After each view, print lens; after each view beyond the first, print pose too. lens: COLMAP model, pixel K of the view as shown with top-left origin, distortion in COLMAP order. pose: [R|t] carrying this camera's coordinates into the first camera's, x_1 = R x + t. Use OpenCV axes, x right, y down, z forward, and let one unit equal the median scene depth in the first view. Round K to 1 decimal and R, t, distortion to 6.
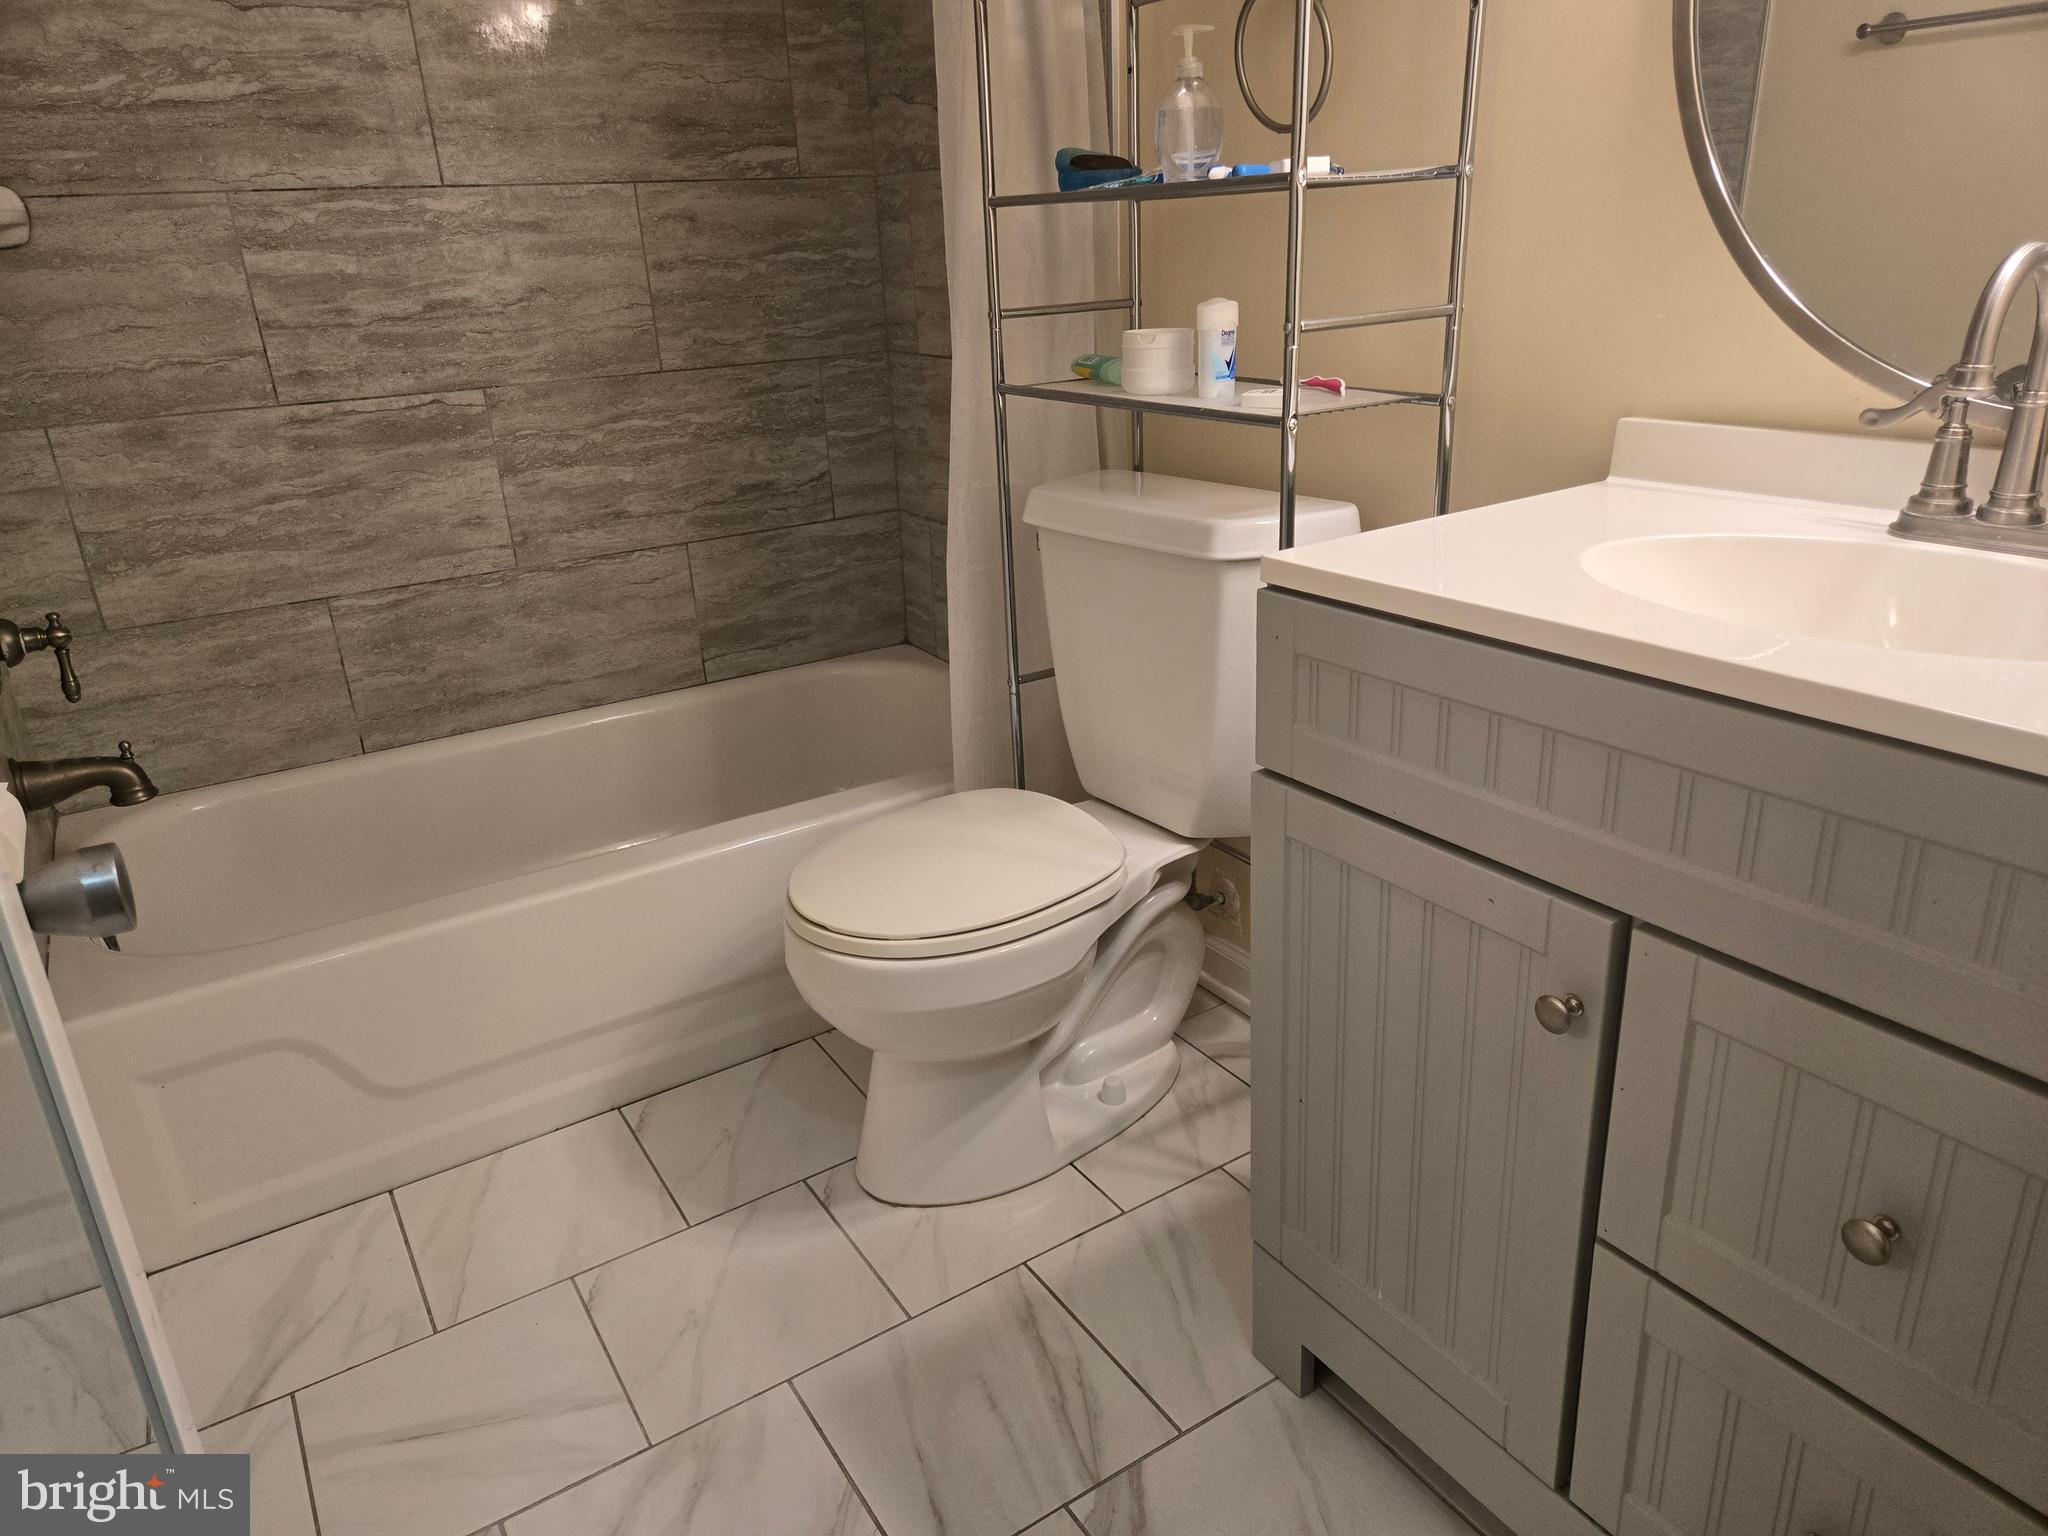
lens RADIAL K [[1356.3, 0, 1017.5], [0, 1356.3, 778.5], [0, 0, 1]] dist [0.093086, -0.079043]
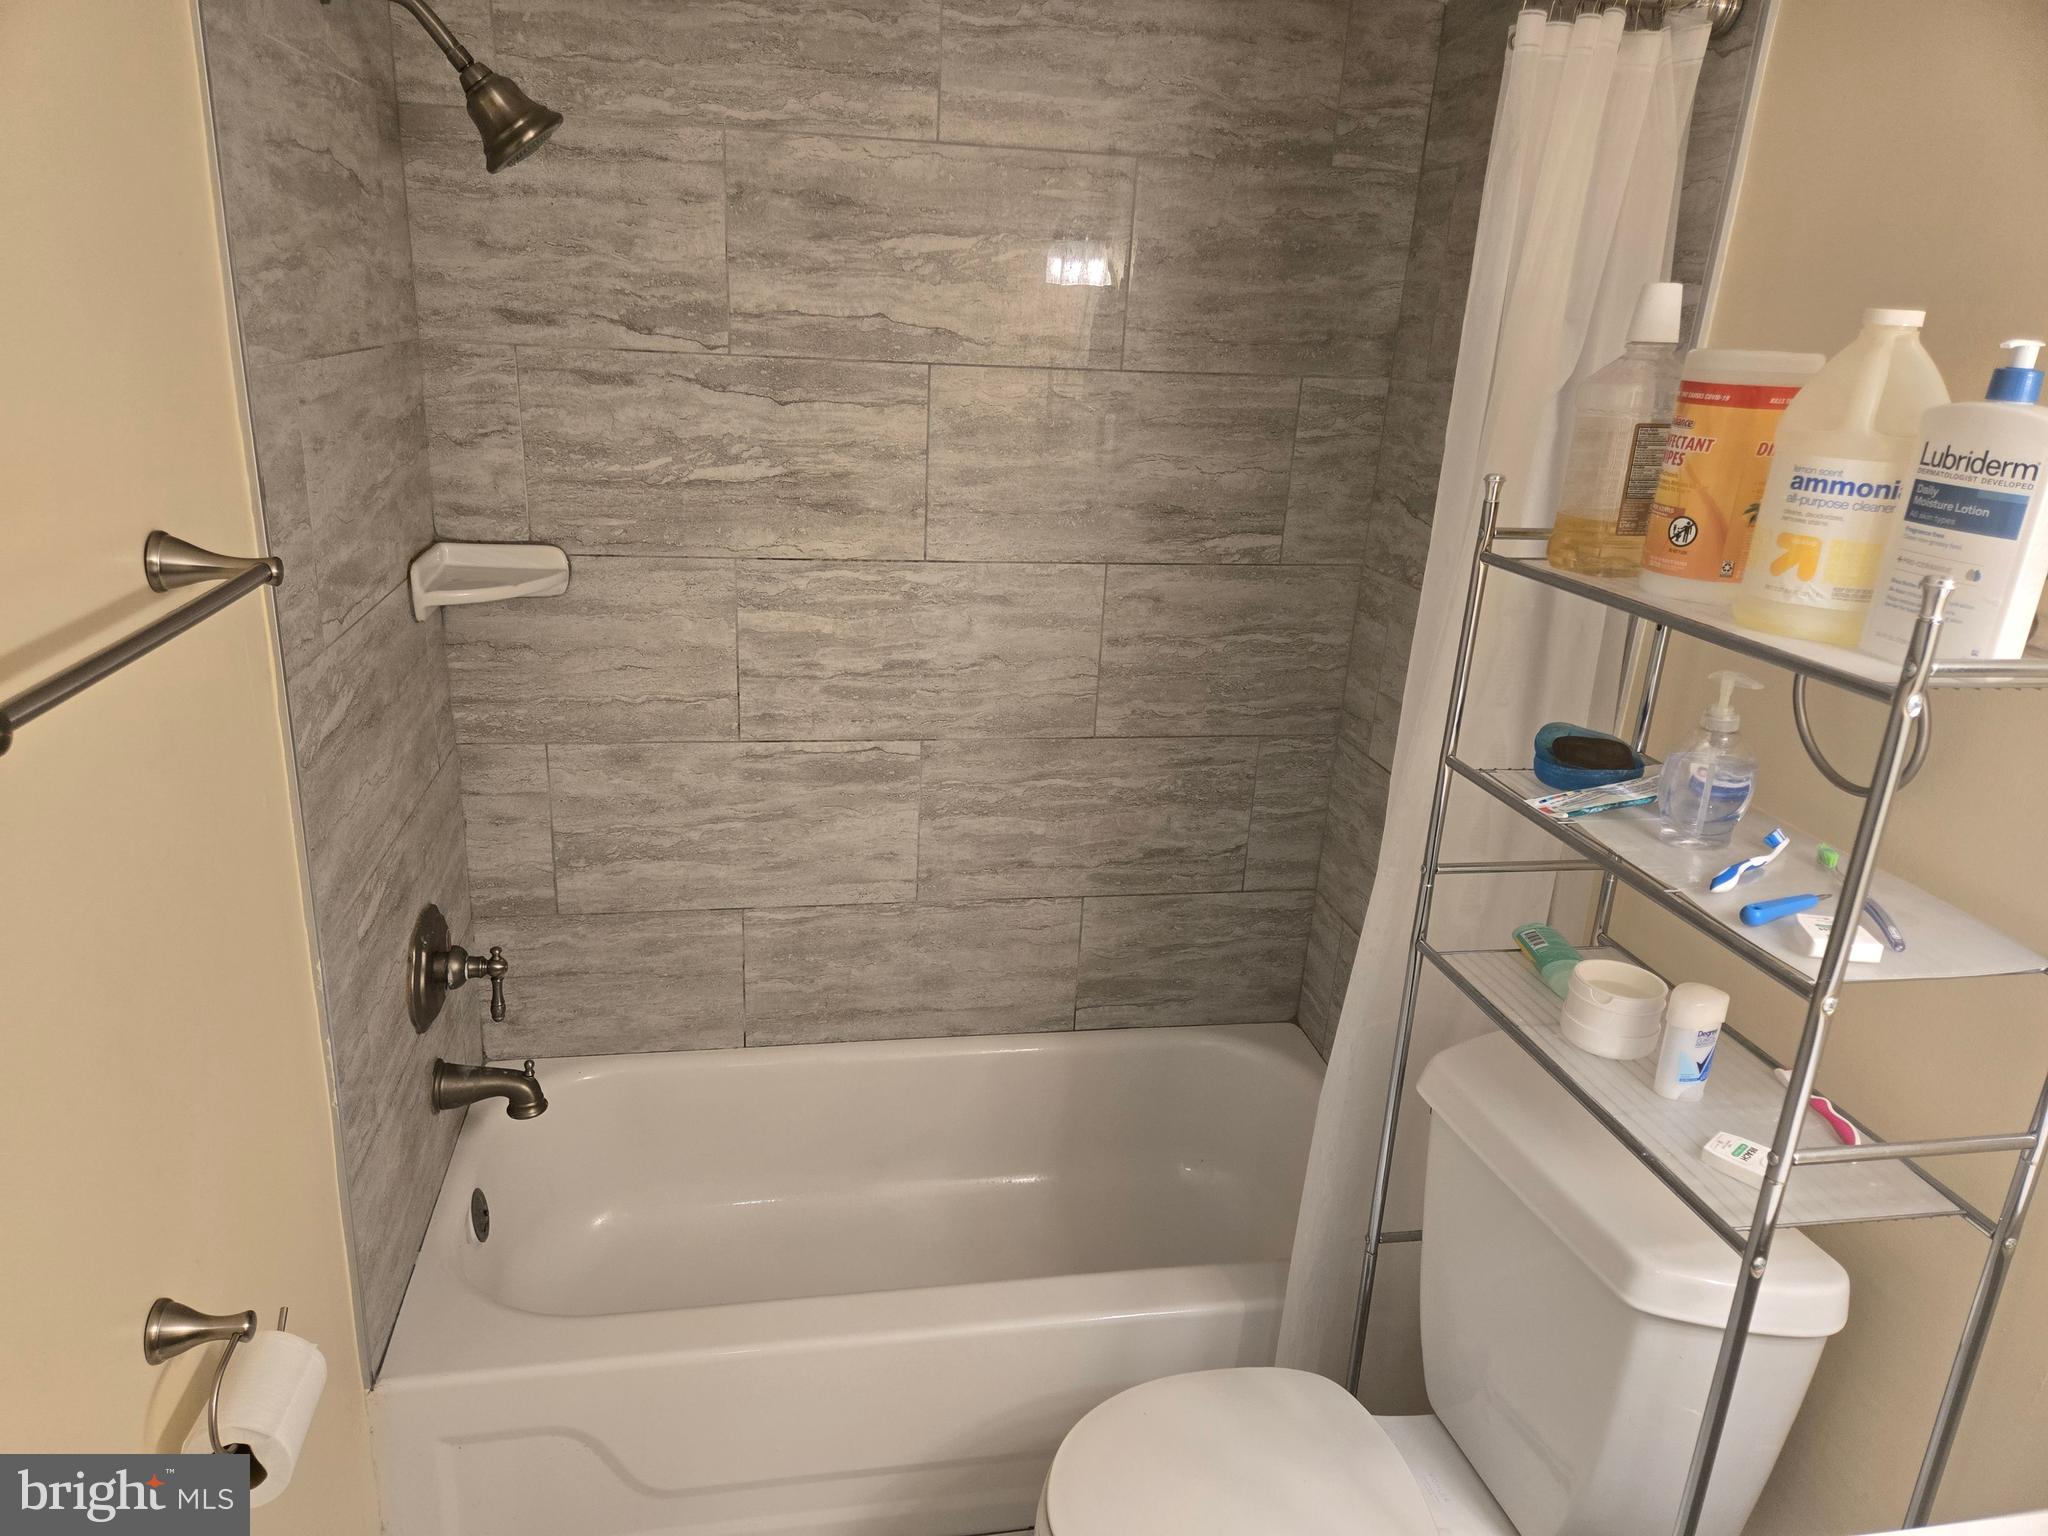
lens RADIAL K [[1356.3, 0, 1017.5], [0, 1356.3, 778.5], [0, 0, 1]] dist [0.093086, -0.079043]
pose [[0.925102, 0.207842, -0.317787, 0.004795], [-0.219795, 0.975544, -0.001806, -0.269926], [0.309640, 0.071519, 0.948160, 0.069658]]
